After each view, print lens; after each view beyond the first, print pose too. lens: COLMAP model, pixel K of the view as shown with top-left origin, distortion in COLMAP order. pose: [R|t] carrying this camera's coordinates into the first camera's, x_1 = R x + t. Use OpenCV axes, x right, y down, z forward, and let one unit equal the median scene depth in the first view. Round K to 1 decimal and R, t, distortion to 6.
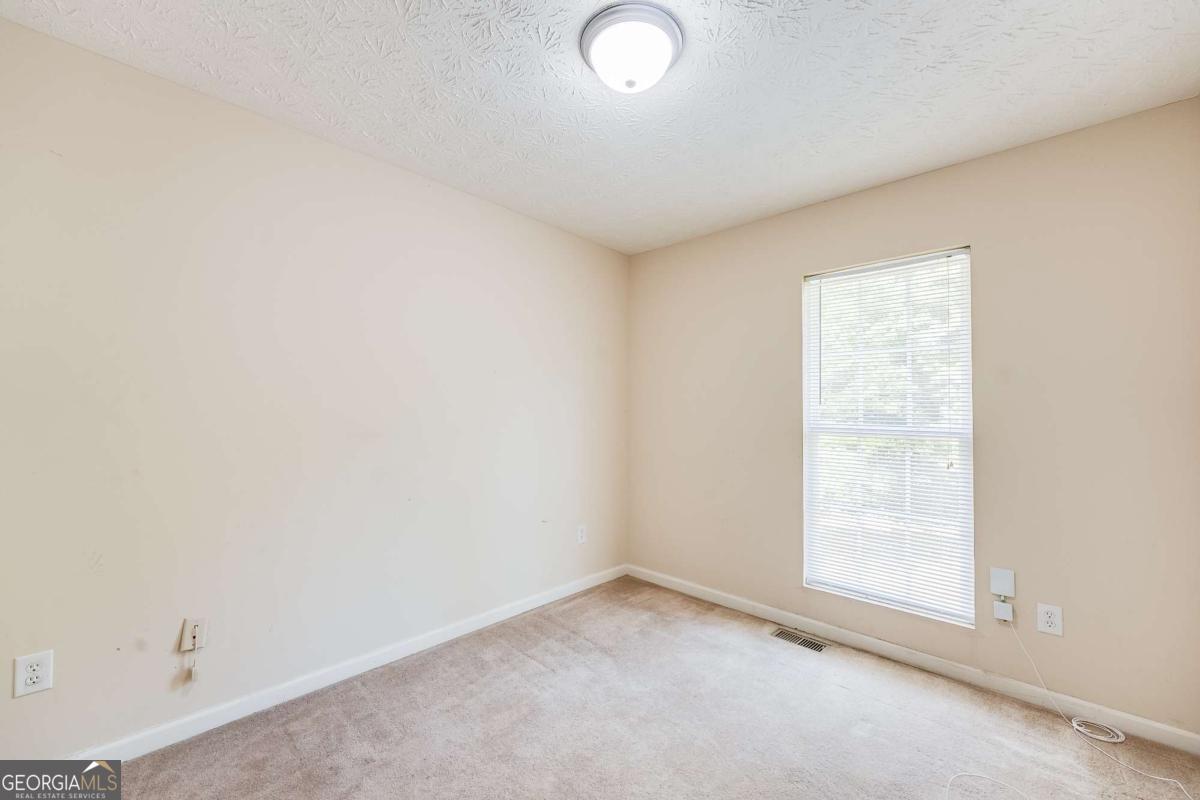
lens RADIAL K [[416.3, 0, 504.0], [0, 416.3, 403.8], [0, 0, 1]] dist [0.000018, -0.000099]
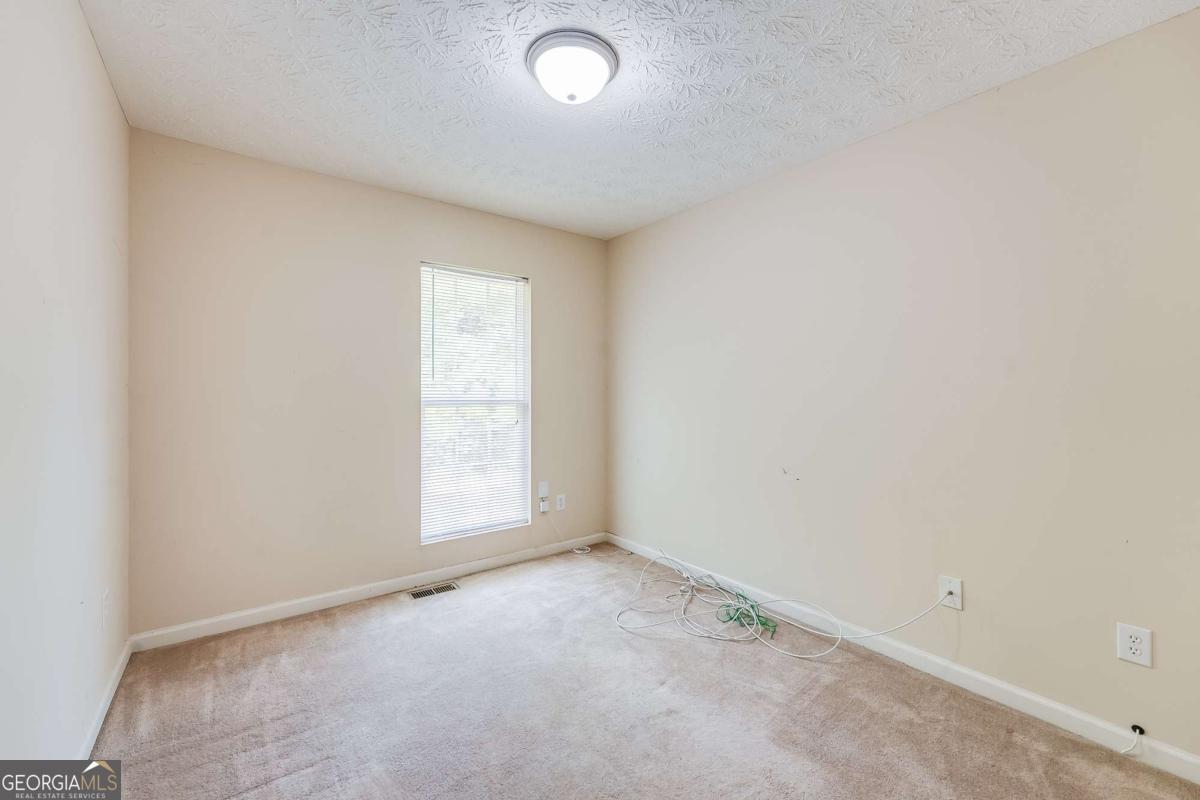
lens RADIAL K [[483.4, 0, 606.4], [0, 483.4, 398.9], [0, 0, 1]] dist [0.000303, -0.000316]
pose [[0.143887, -0.022620, 0.989336, -0.479662], [-0.016748, 0.999540, 0.025289, 0.011259], [-0.989452, -0.020209, 0.143442, 0.351896]]
